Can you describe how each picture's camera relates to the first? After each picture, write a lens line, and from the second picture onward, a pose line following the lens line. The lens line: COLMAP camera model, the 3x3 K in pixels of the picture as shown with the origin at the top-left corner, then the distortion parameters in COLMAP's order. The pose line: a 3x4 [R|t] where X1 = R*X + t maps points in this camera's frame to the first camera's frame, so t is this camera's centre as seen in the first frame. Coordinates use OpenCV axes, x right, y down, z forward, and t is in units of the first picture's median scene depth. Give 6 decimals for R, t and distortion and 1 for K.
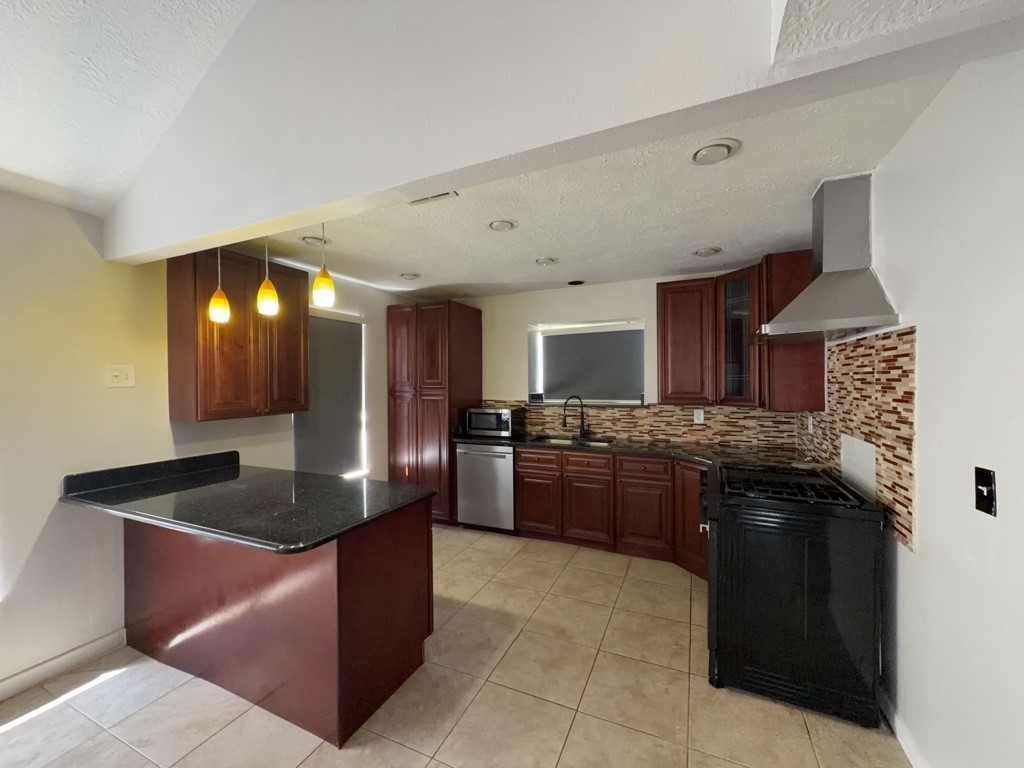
lens RADIAL K [[407.3, 0, 512.7], [0, 407.3, 384.8], [0, 0, 1]] dist [-0.002268, 0.000535]
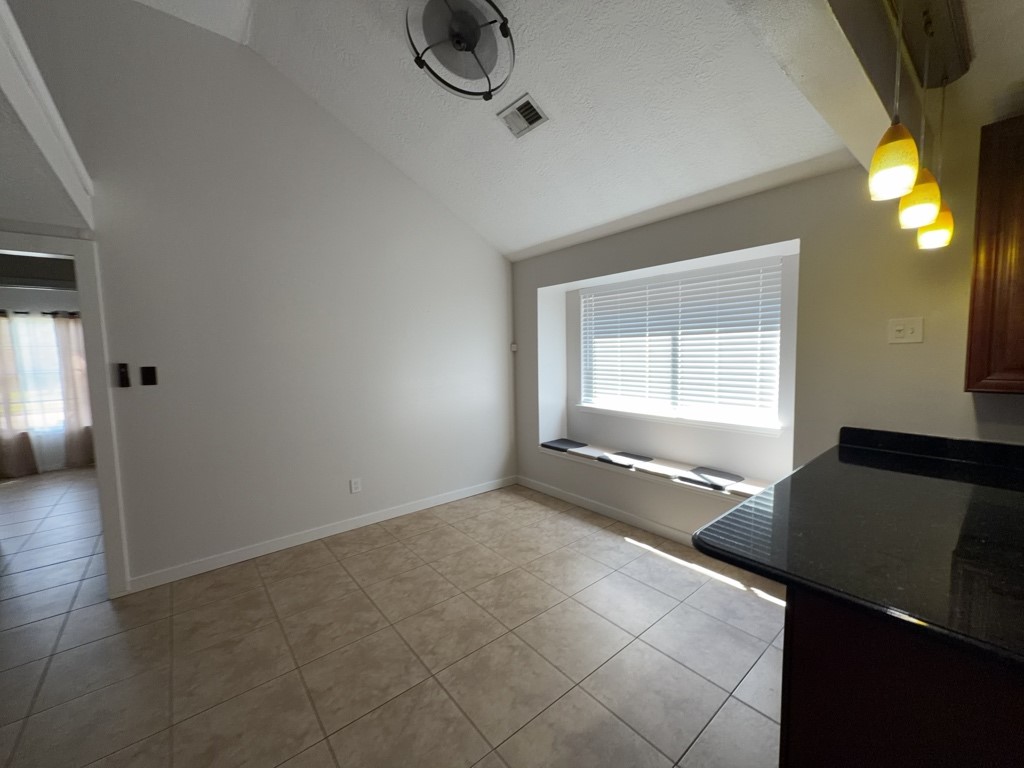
lens RADIAL K [[407.3, 0, 511.6], [0, 407.3, 383.4], [0, 0, 1]] dist [-0.002268, 0.000535]
pose [[-0.437910, 0.091524, -0.894348, 0.135568], [0.015690, 0.995431, 0.094186, -0.002205], [0.898882, 0.027212, -0.437346, 0.400785]]
